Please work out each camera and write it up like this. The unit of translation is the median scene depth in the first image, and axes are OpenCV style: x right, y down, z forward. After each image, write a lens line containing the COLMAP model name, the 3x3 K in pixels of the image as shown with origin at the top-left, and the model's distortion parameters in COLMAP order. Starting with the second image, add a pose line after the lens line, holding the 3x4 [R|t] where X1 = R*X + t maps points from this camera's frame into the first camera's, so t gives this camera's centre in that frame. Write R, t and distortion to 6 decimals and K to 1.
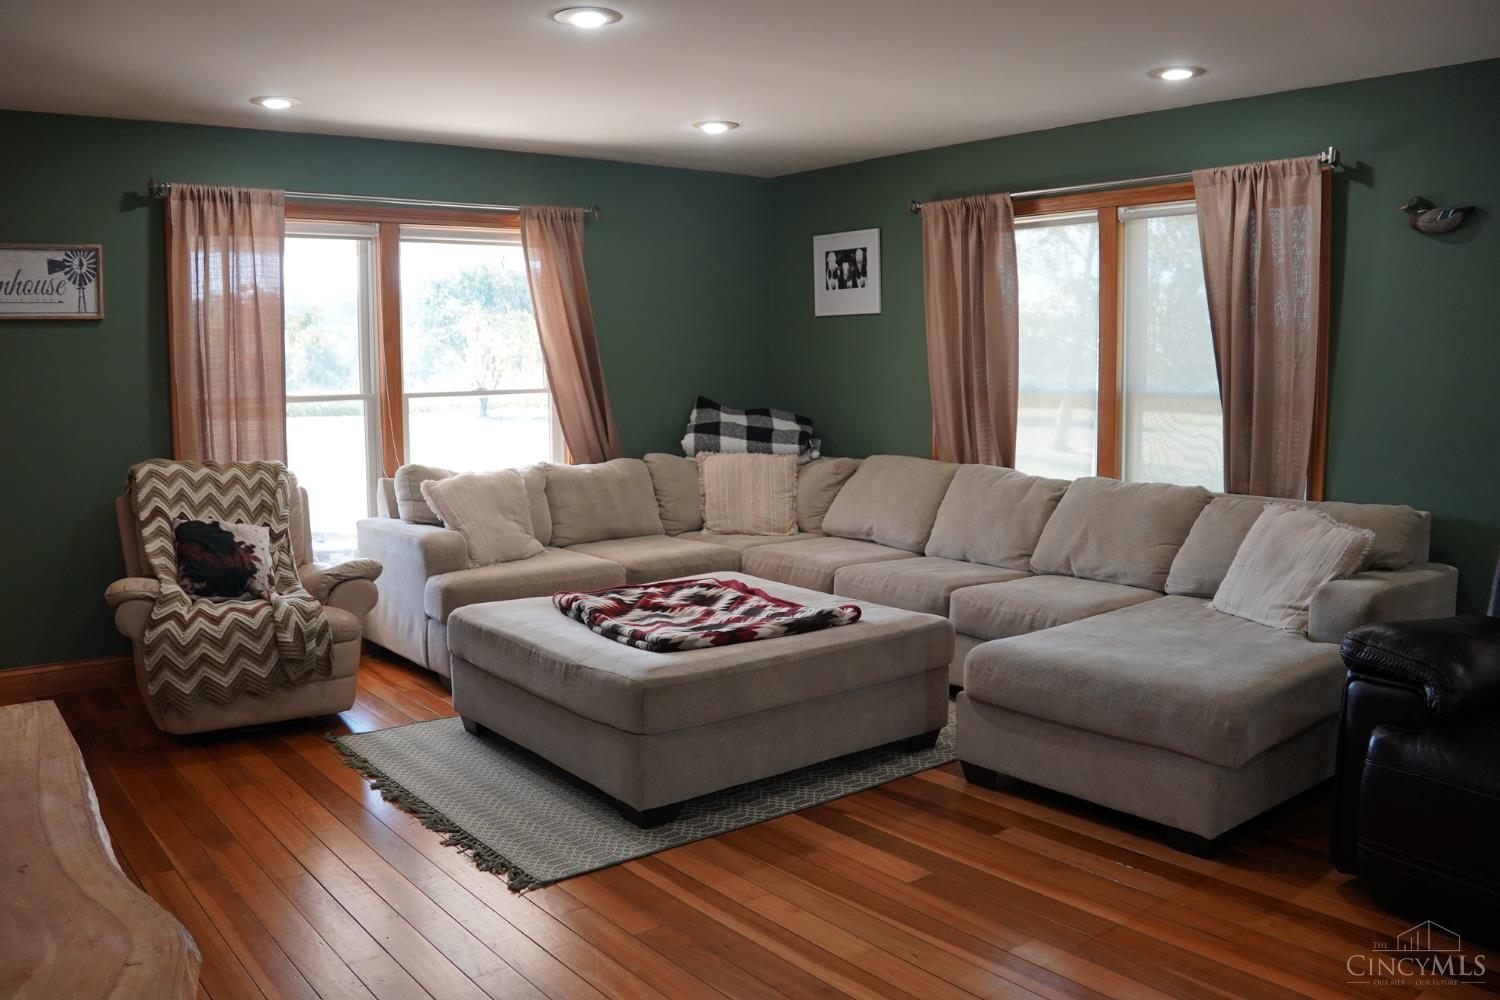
lens RADIAL K [[1216.7, 0, 750.0], [0, 1216.7, 500.0], [0, 0, 1]] dist [-0.218310, 0.133300]
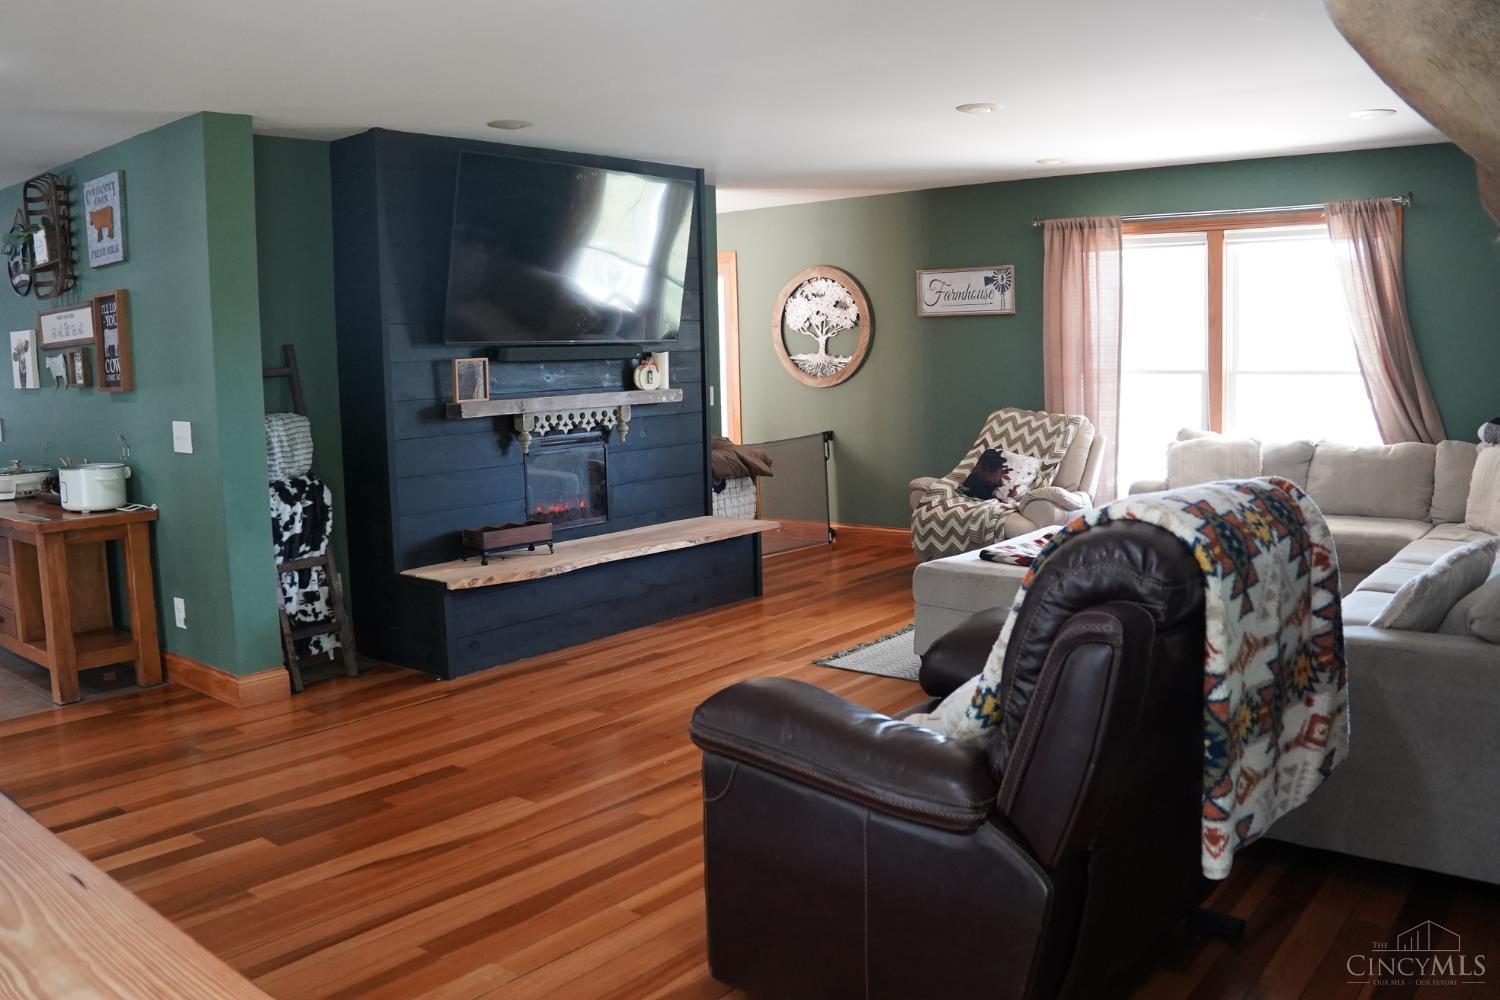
lens RADIAL K [[1216.7, 0, 750.0], [0, 1216.7, 500.0], [0, 0, 1]] dist [-0.218310, 0.133300]
pose [[0.208710, 0.118997, -0.970711, 0.946795], [-0.090252, 0.990678, 0.102040, -0.045919], [0.973804, 0.066312, 0.217504, 0.342939]]
